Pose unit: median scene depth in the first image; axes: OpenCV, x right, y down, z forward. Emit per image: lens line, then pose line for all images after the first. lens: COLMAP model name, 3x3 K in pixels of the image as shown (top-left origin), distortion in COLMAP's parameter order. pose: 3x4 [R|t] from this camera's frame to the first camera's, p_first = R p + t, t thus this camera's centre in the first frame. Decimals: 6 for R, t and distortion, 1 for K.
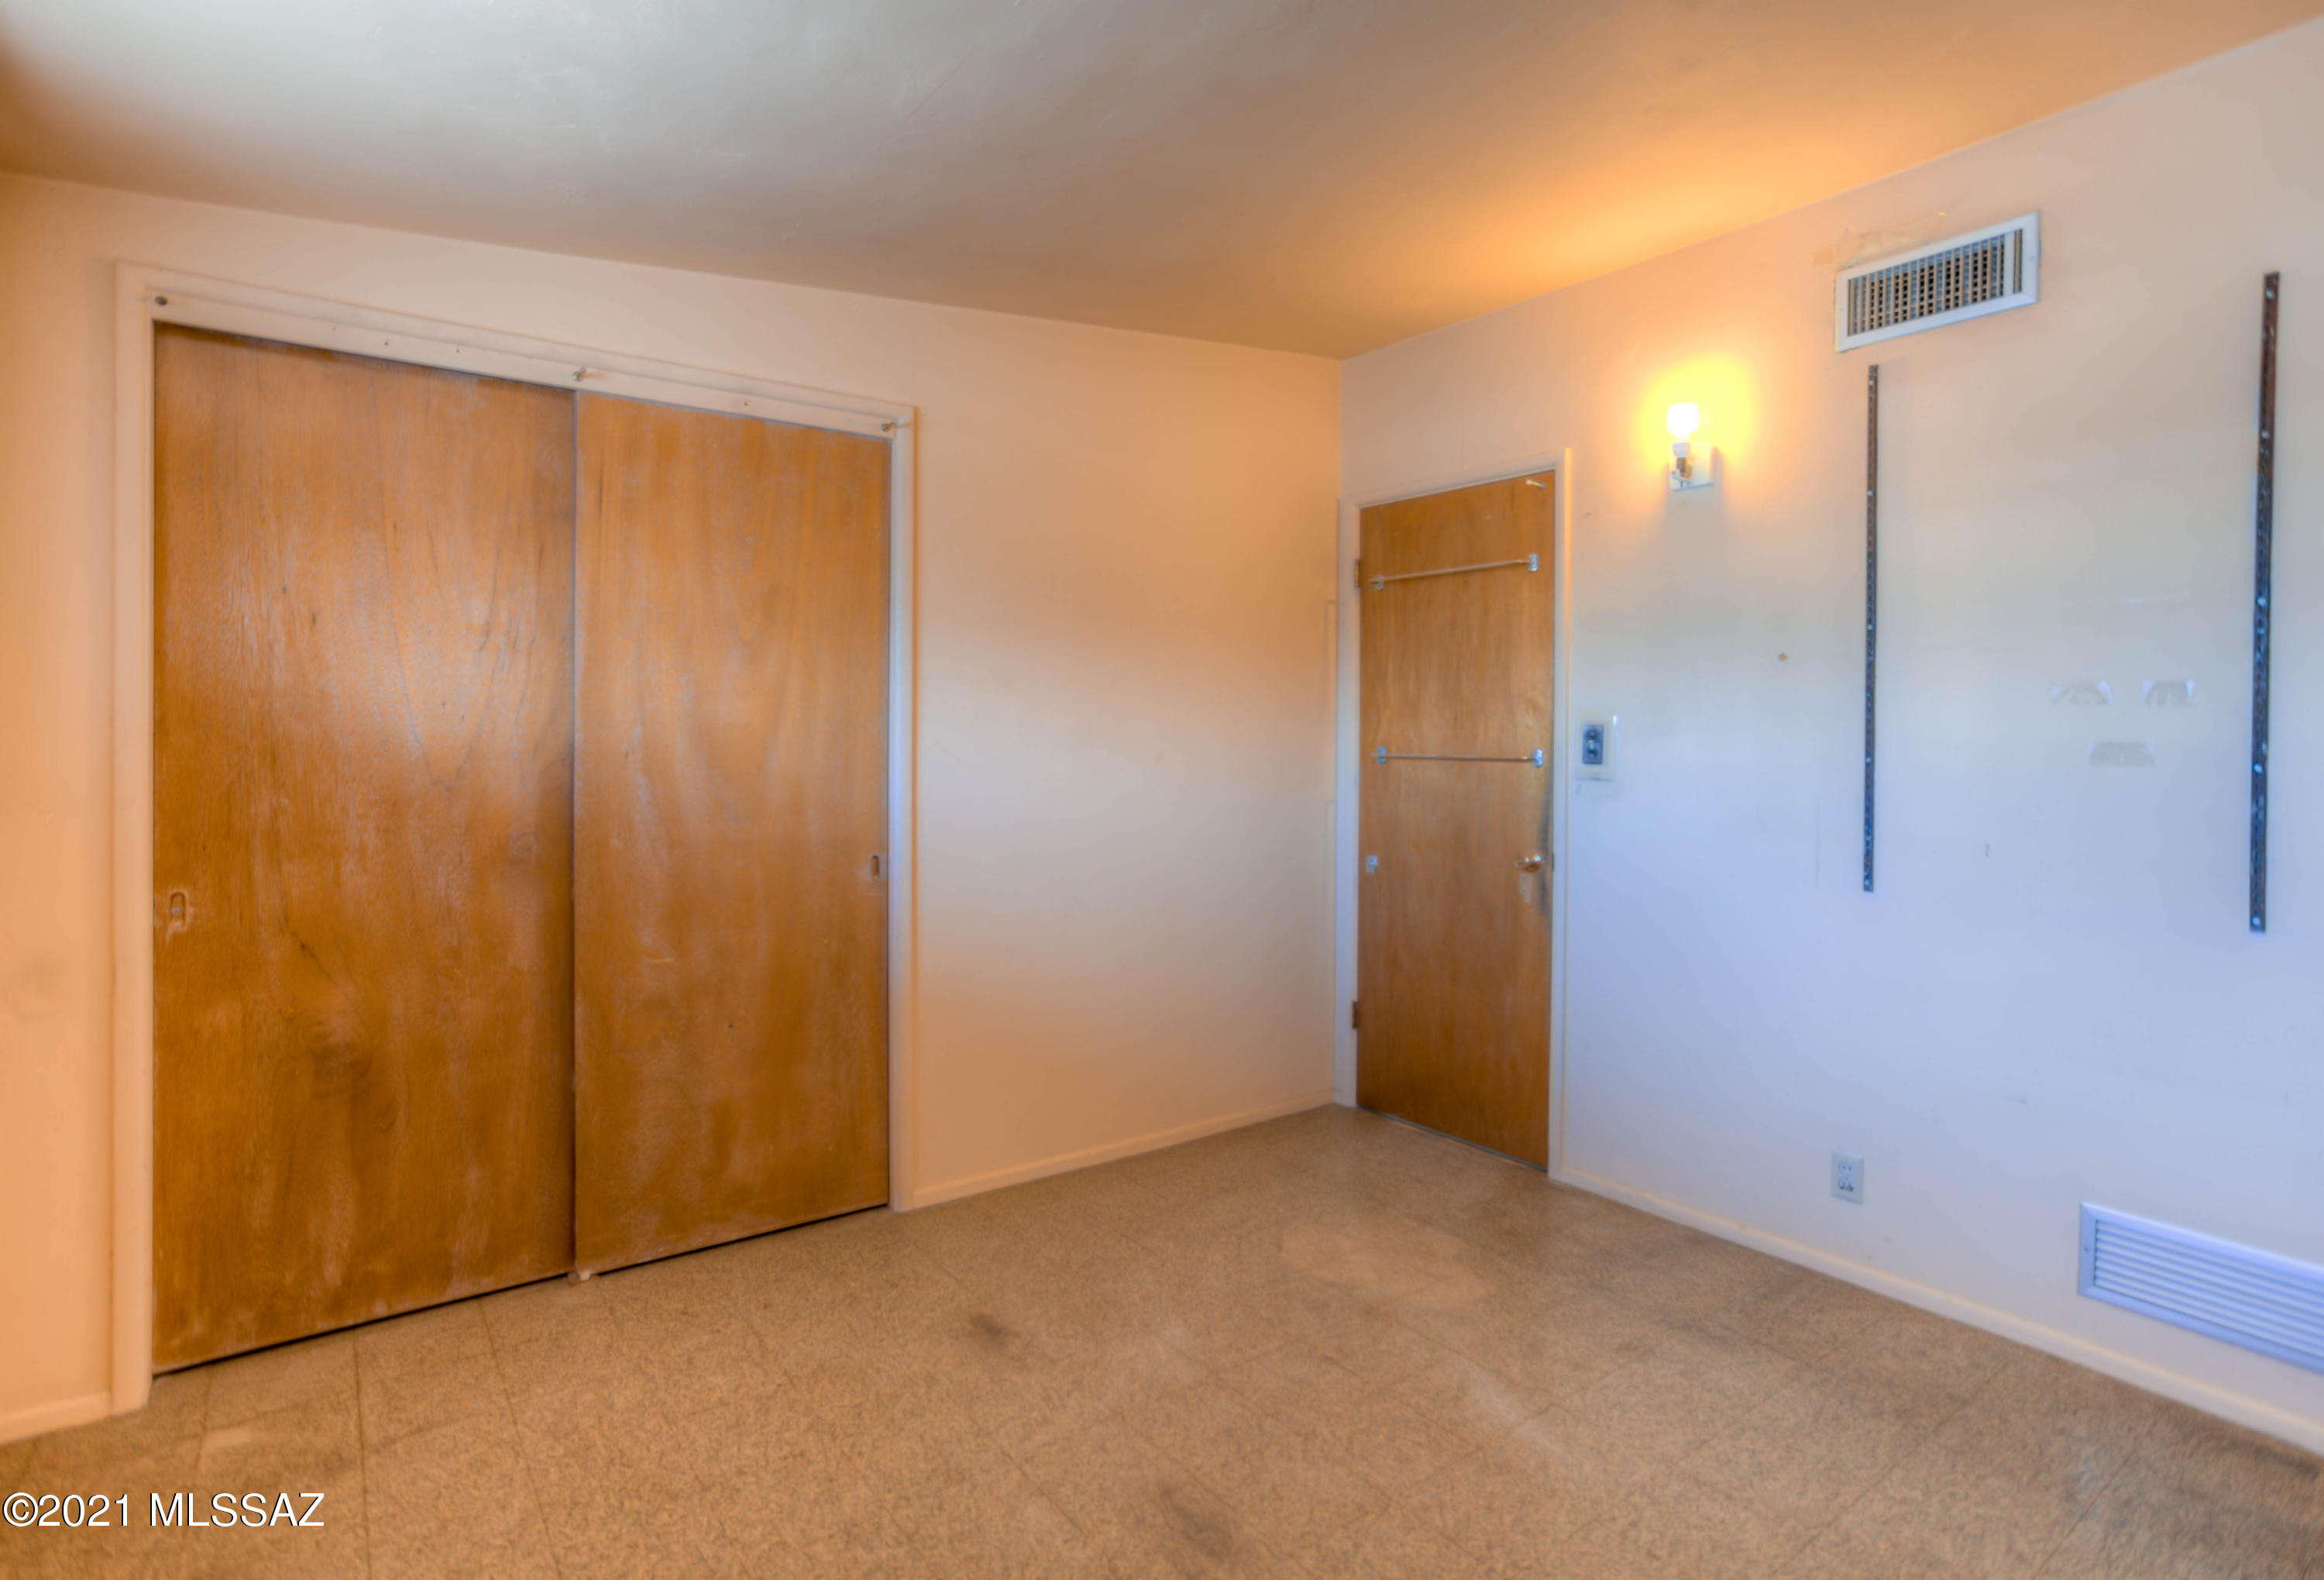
lens RADIAL K [[1152.2, 0, 1159.5], [0, 1152.2, 737.5], [0, 0, 1]] dist [-0.003529, 0.000601]
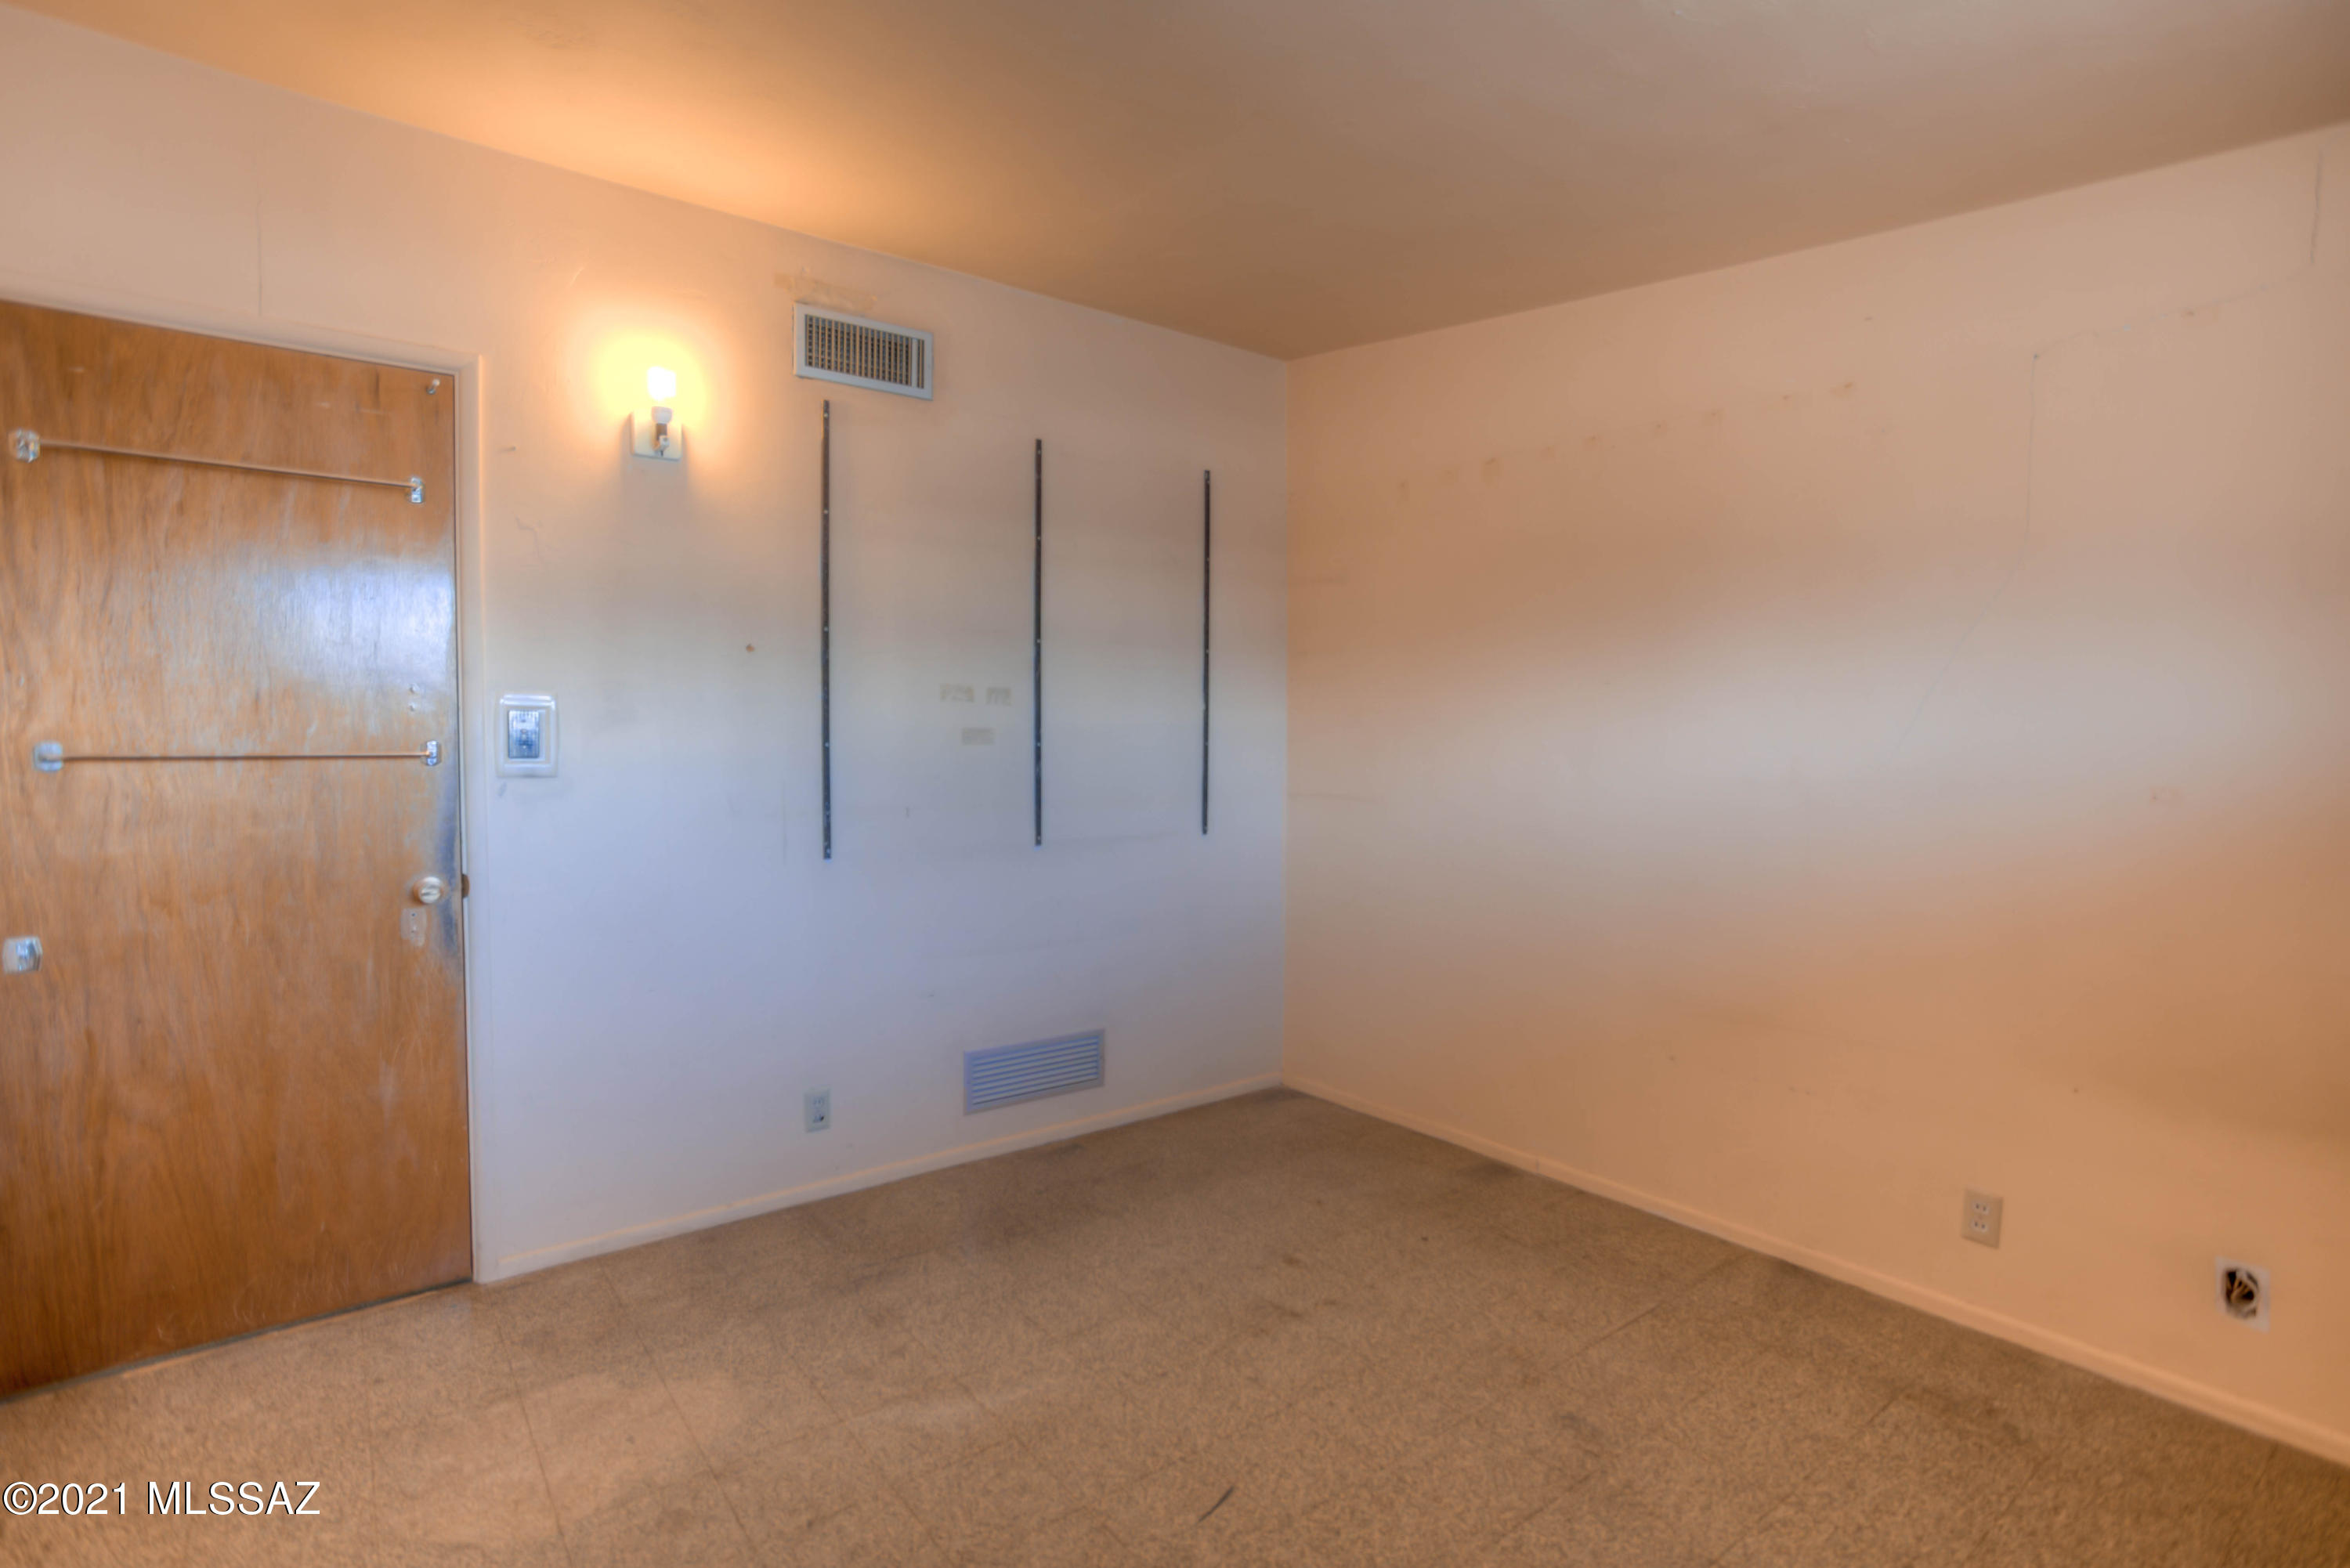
lens RADIAL K [[1139.8, 0, 1177.3], [0, 1139.8, 758.1], [0, 0, 1]] dist [-0.042543, 0.020973]
pose [[-0.014262, -0.034409, 0.999306, -0.521247], [-0.004247, 0.999401, 0.034351, -0.007633], [-0.999889, -0.003754, -0.014399, 0.662158]]
